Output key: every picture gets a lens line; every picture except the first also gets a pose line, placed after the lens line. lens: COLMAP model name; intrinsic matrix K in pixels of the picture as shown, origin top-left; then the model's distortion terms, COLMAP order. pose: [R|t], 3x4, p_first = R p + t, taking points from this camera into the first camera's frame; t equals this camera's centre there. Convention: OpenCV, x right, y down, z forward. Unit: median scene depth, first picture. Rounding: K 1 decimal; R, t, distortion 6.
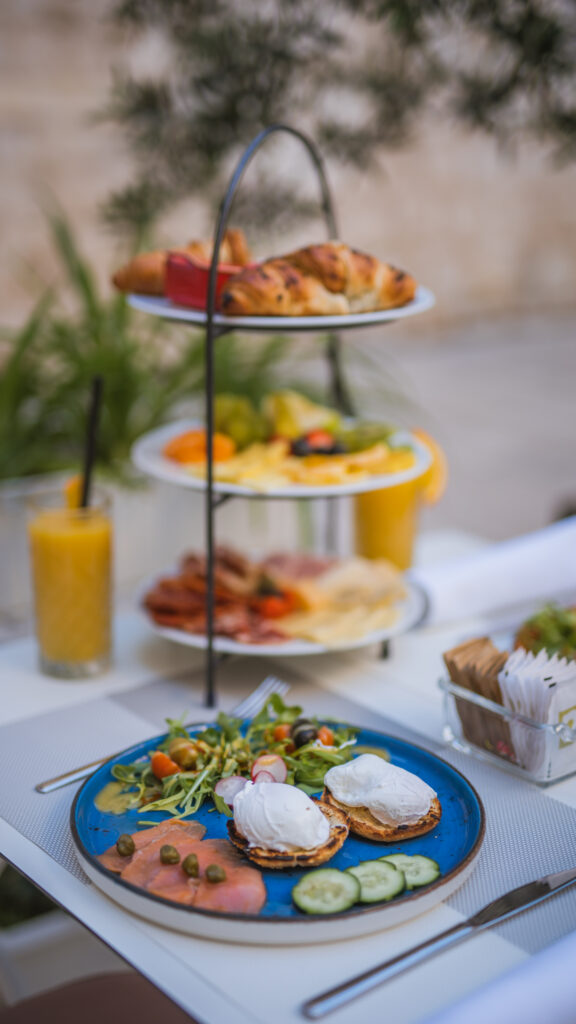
lens RADIAL K [[1423.9, 0, 280.6], [0, 1423.9, 520.7], [0, 0, 1]] dist [0.025419, 0.000000]
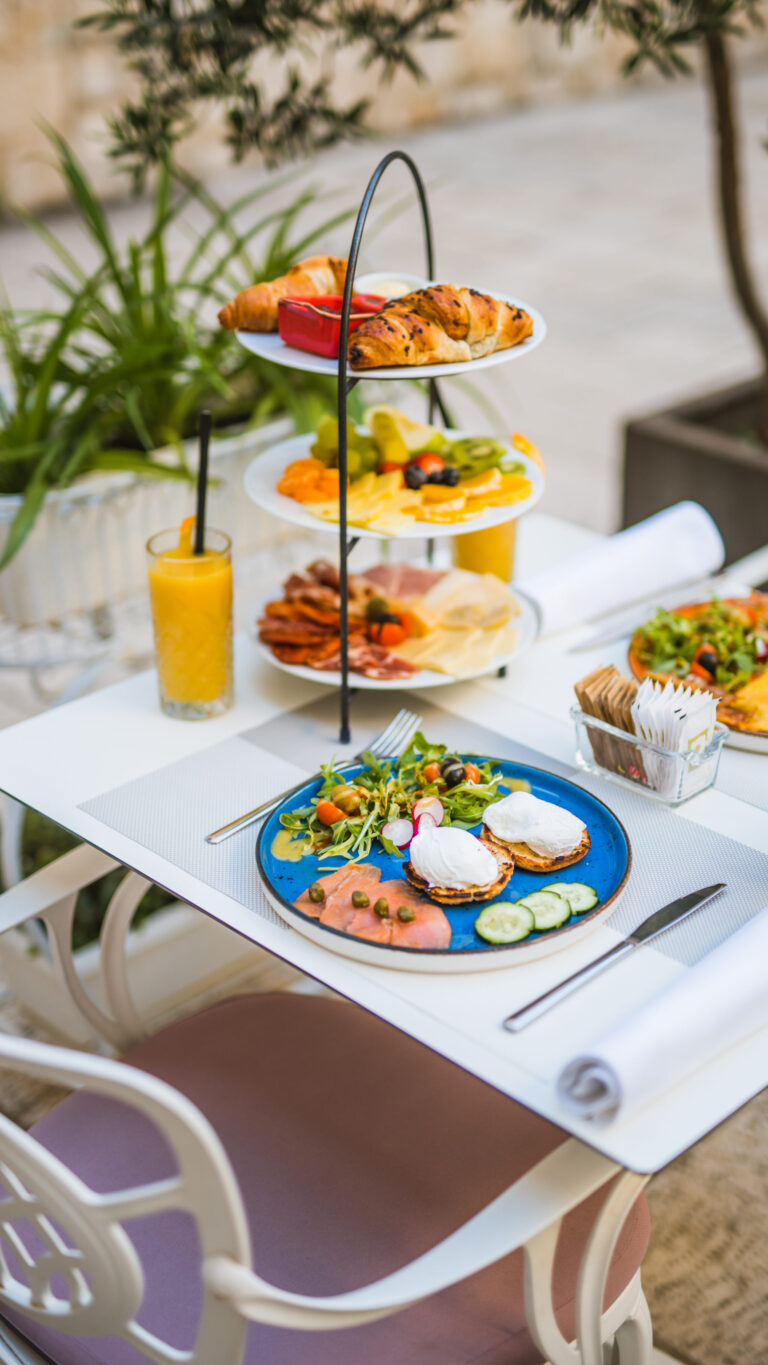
lens RADIAL K [[1898.0, 0, 392.5], [0, 1898.0, 676.0], [0, 0, 1]] dist [0.025419, 0.000000]
pose [[0.993845, -0.058936, 0.093801, -0.155173], [0.041986, 0.983959, 0.173383, -0.167340], [-0.102515, -0.168378, 0.980377, -0.372748]]
